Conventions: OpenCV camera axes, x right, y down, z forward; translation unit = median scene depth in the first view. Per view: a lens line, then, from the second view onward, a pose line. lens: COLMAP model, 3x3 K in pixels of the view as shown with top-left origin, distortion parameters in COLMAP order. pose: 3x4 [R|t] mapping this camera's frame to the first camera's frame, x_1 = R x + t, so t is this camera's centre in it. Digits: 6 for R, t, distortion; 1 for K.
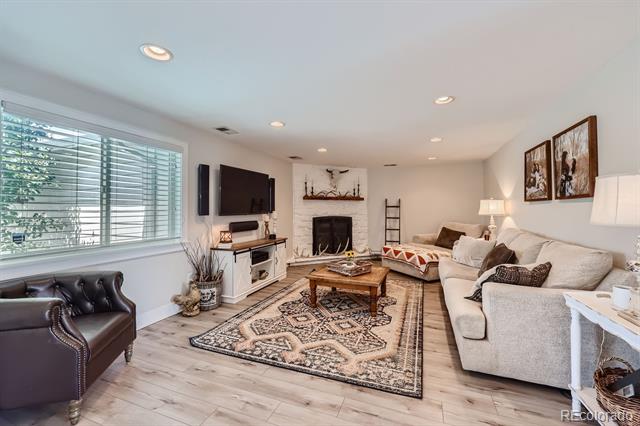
lens RADIAL K [[262.8, 0, 319.1], [0, 262.8, 204.8], [0, 0, 1]] dist [-0.000760, 0.000570]
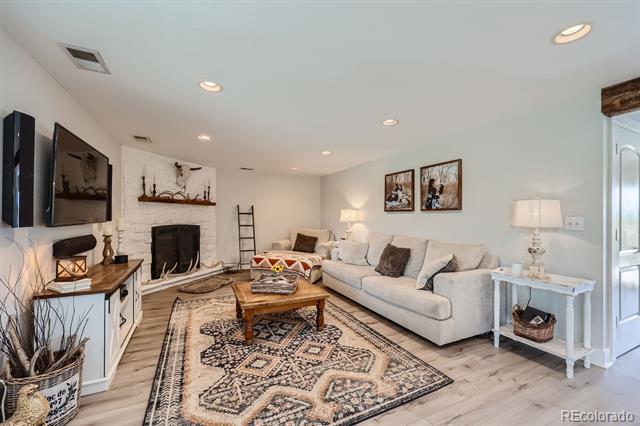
lens RADIAL K [[262.8, 0, 318.3], [0, 262.8, 214.8], [0, 0, 1]] dist [-0.000760, 0.000570]
pose [[0.684324, 0.012859, 0.729064, -0.448698], [-0.020272, 0.999794, 0.001394, 0.009045], [-0.728896, -0.015734, 0.684444, 0.341197]]
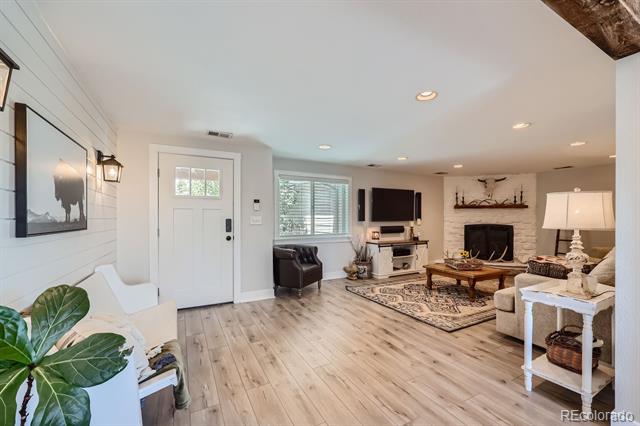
lens RADIAL K [[262.8, 0, 321.2], [0, 262.8, 218.7], [0, 0, 1]] dist [-0.000760, 0.000570]
pose [[0.759327, 0.004776, -0.650692, 0.441400], [0.009541, 0.999784, 0.018473, -0.006671], [0.650639, -0.020235, 0.759117, -0.394376]]
